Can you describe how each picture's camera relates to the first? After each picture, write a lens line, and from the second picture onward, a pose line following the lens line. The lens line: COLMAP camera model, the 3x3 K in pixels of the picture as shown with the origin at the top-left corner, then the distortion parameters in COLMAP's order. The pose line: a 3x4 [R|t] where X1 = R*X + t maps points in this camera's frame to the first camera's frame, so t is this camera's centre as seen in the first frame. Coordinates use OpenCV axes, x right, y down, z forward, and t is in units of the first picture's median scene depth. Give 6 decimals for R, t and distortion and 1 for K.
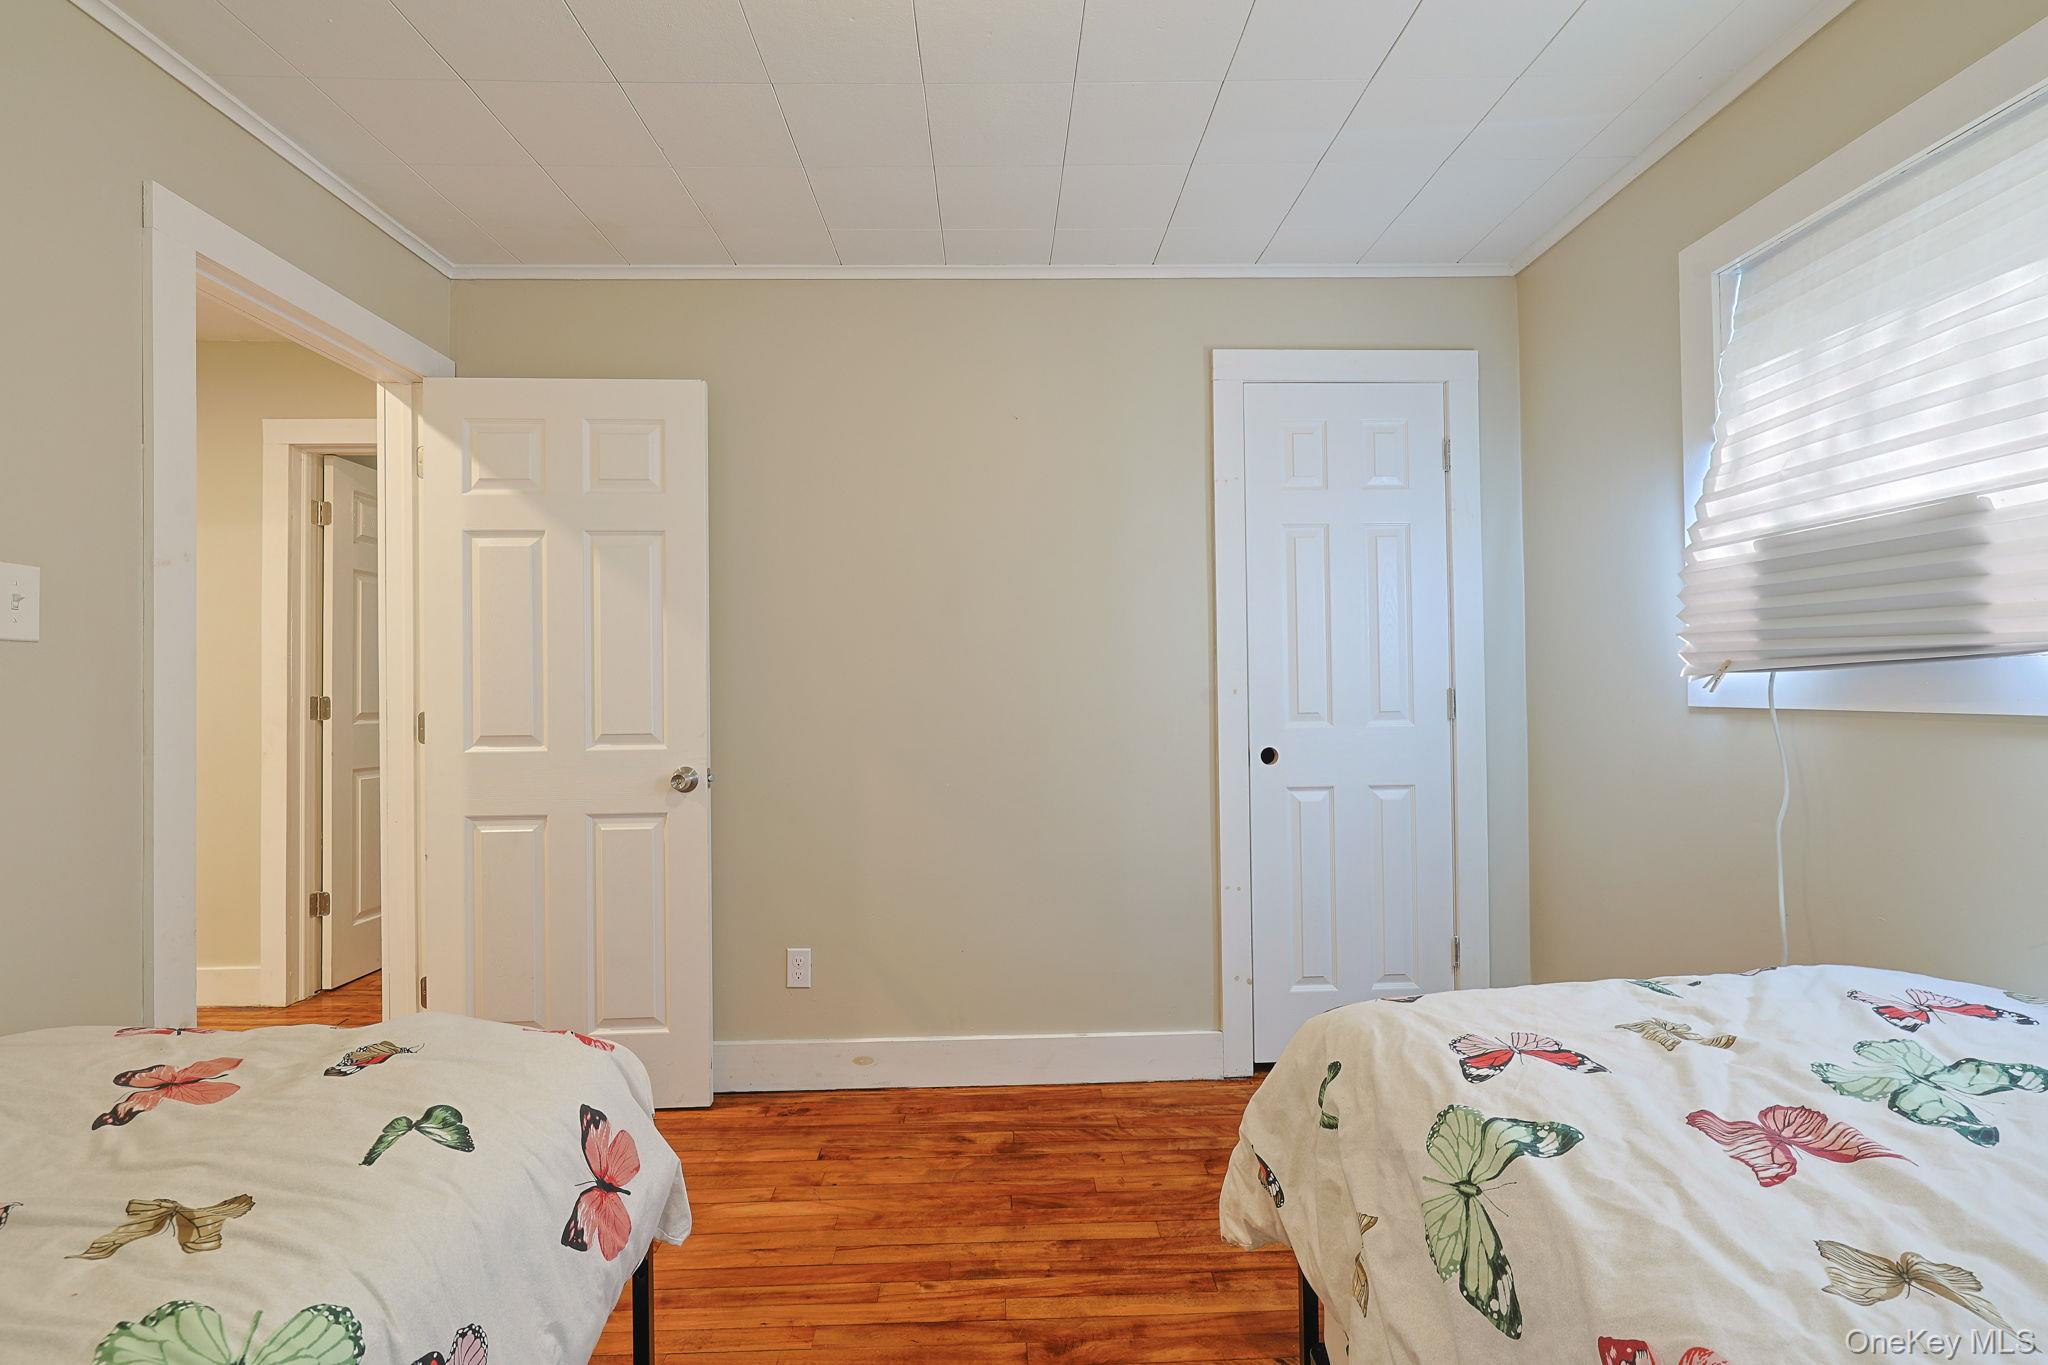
lens RADIAL K [[907.0, 0, 1020.4], [0, 907.0, 683.8], [0, 0, 1]] dist [-0.001107, 0.000219]
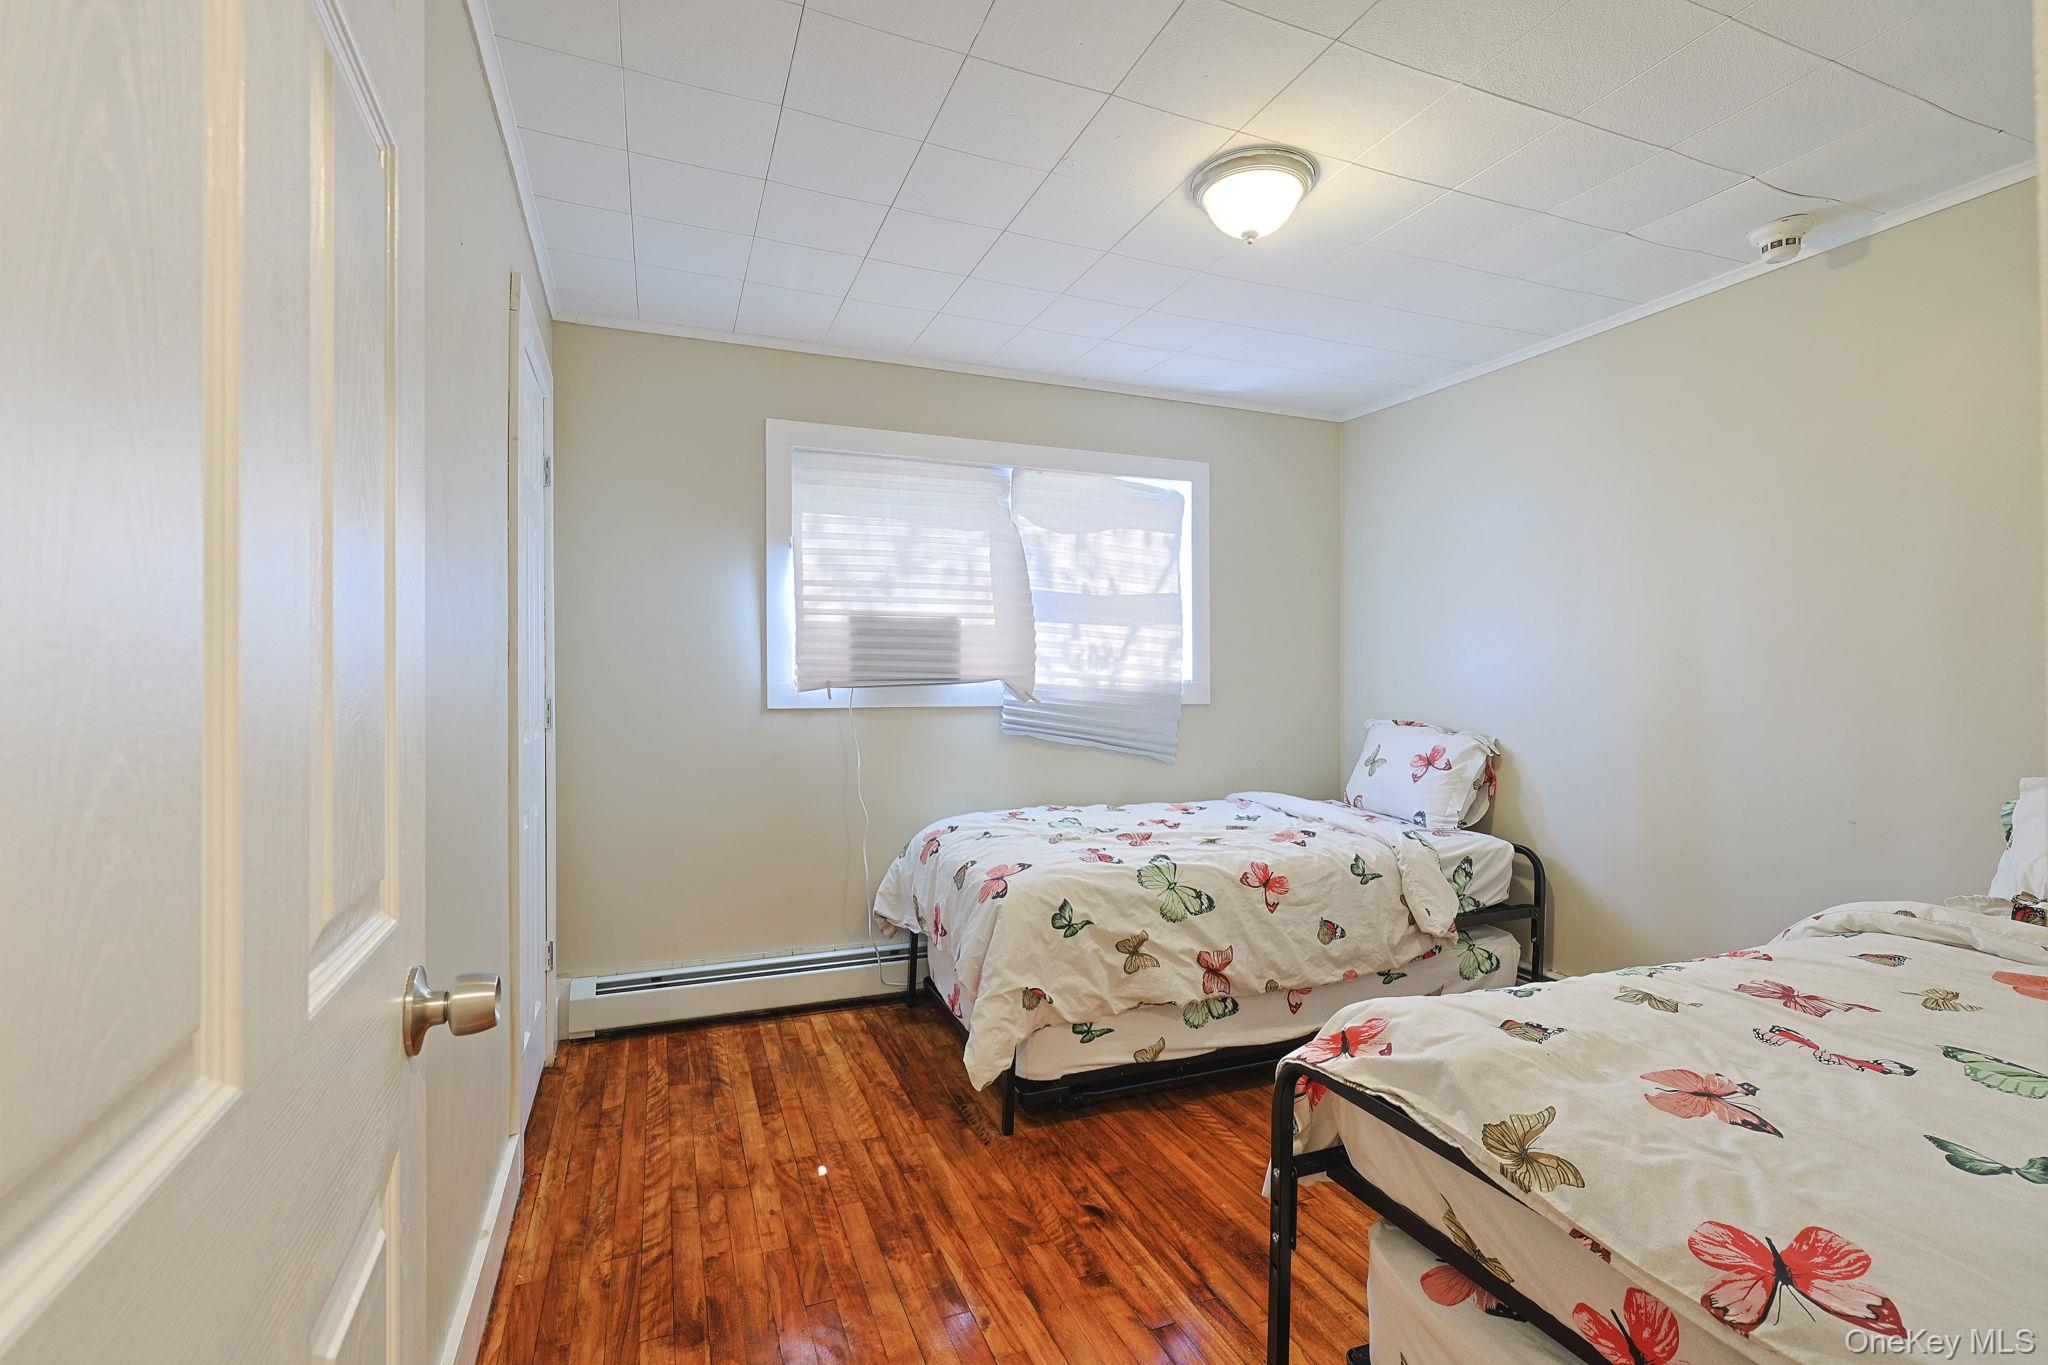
lens RADIAL K [[907.0, 0, 1020.4], [0, 907.0, 683.8], [0, 0, 1]] dist [-0.001107, 0.000219]
pose [[-0.341857, 0.011472, 0.939682, -1.048064], [0.004186, 0.999934, -0.010685, 0.000589], [-0.939743, 0.000280, -0.341883, 1.325828]]
